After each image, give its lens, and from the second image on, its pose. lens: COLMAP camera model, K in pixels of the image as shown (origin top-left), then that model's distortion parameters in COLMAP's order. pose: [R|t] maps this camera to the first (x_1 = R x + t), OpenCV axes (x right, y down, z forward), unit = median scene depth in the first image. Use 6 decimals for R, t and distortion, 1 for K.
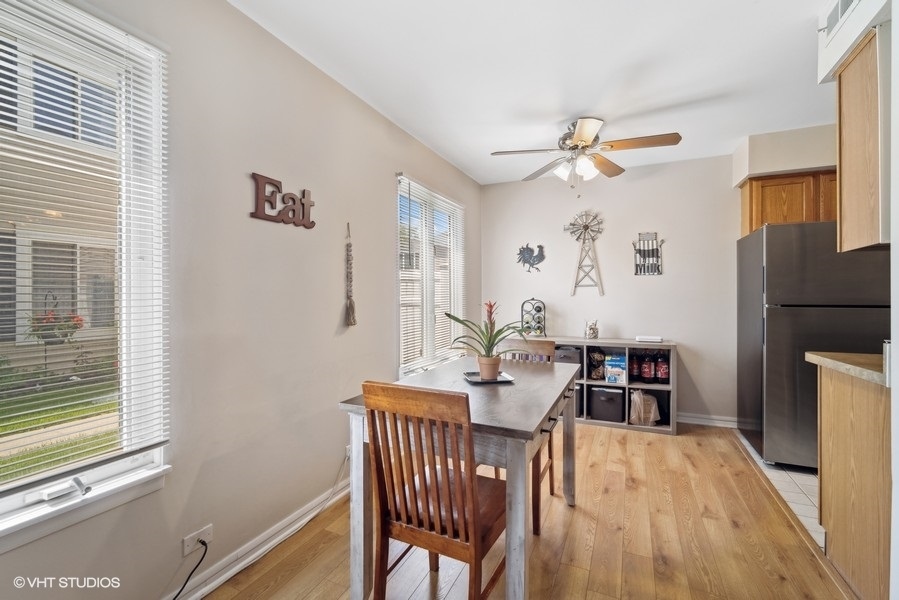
lens RADIAL K [[394.8, 0, 447.2], [0, 394.8, 296.1], [0, 0, 1]] dist [-0.008311, 0.001128]
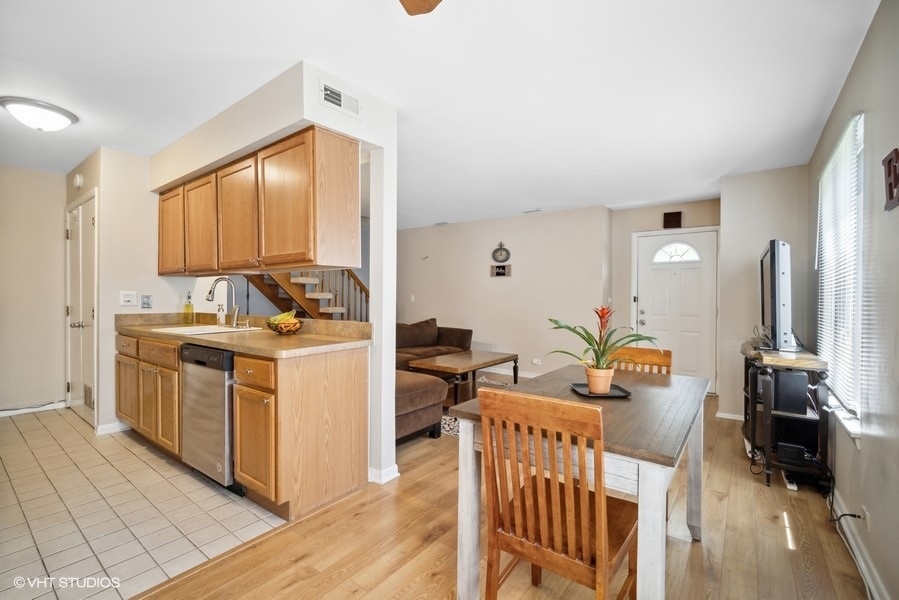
lens RADIAL K [[394.8, 0, 449.4], [0, 394.8, 300.5], [0, 0, 1]] dist [-0.008311, 0.001128]
pose [[-0.977624, -0.008996, 0.210168, 0.133825], [-0.007436, 0.999939, 0.008216, -0.003970], [-0.210229, 0.006469, -0.977631, 1.046492]]
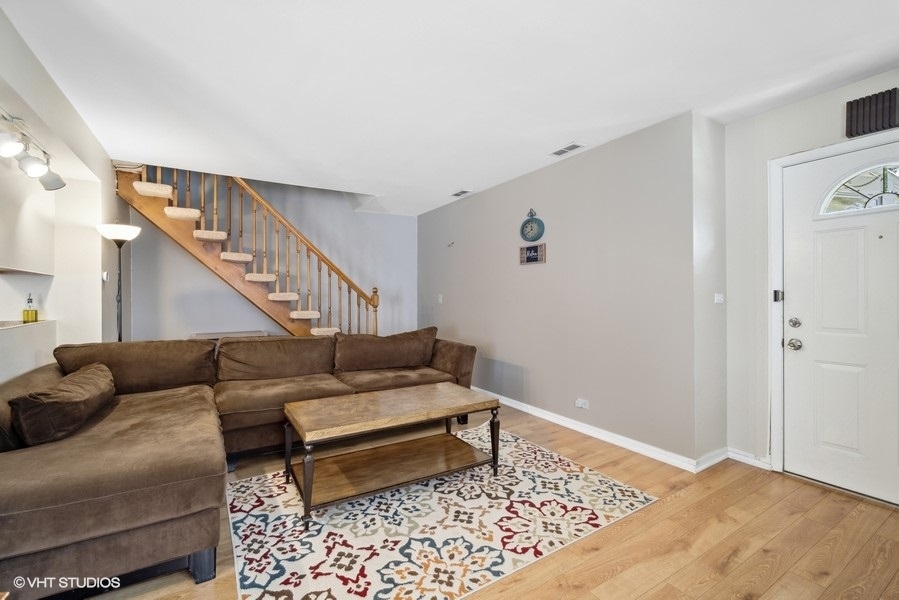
lens RADIAL K [[394.8, 0, 451.6], [0, 394.8, 296.7], [0, 0, 1]] dist [-0.008311, 0.001128]
pose [[-0.834763, 0.003673, 0.550597, -0.151027], [0.004064, 0.999992, -0.000509, -0.002675], [-0.550595, 0.001813, -0.834771, 0.338780]]
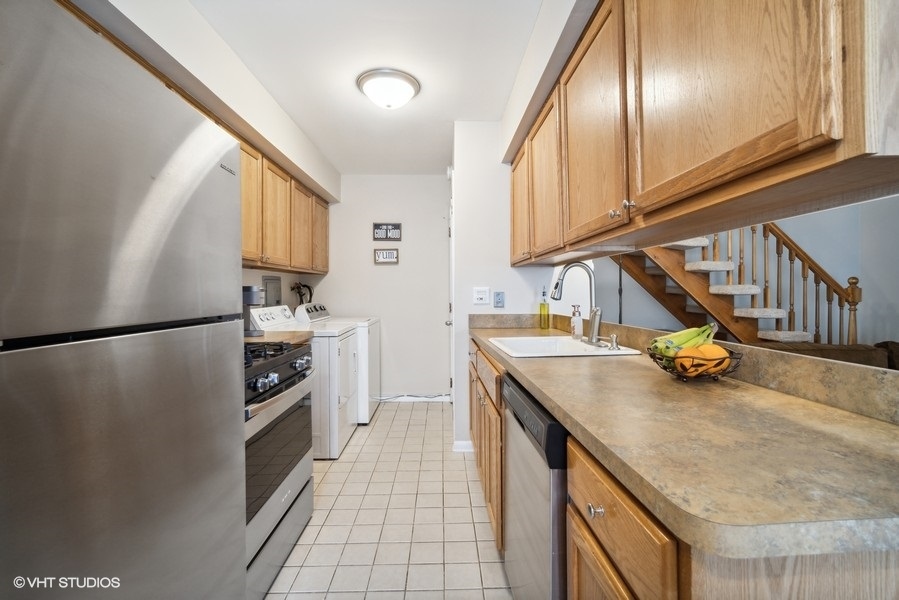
lens RADIAL K [[394.8, 0, 451.2], [0, 394.8, 294.5], [0, 0, 1]] dist [-0.008311, 0.001128]
pose [[-0.443068, -0.004276, 0.896478, 0.410851], [0.003989, 0.999969, 0.006741, -0.003507], [-0.896479, 0.006563, -0.443037, 0.677186]]
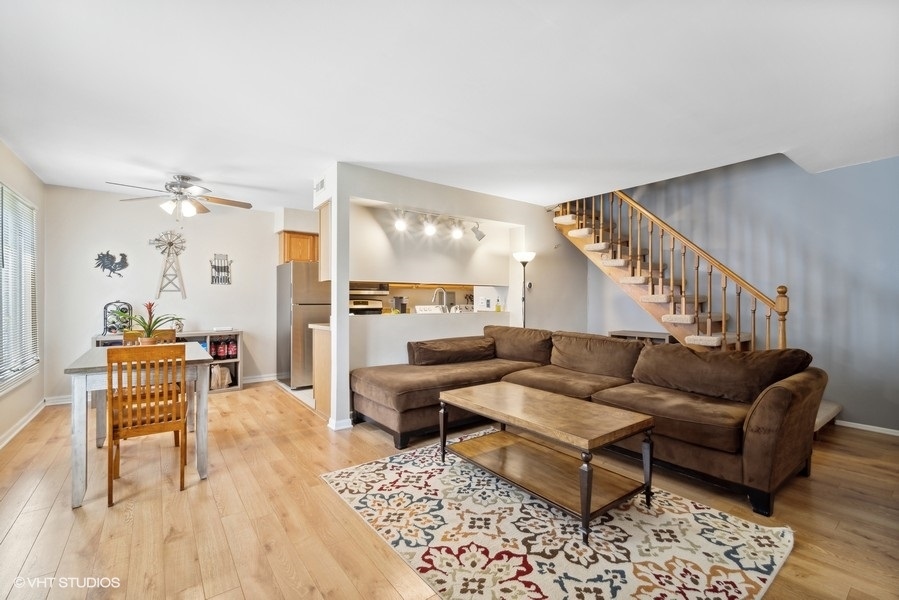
lens RADIAL K [[394.8, 0, 449.9], [0, 394.8, 300.0], [0, 0, 1]] dist [-0.008311, 0.001128]
pose [[0.471655, 0.001654, 0.881782, -0.377617], [-0.003187, 0.999995, -0.000171, 0.000458], [-0.881777, -0.002730, 0.471658, -0.421943]]
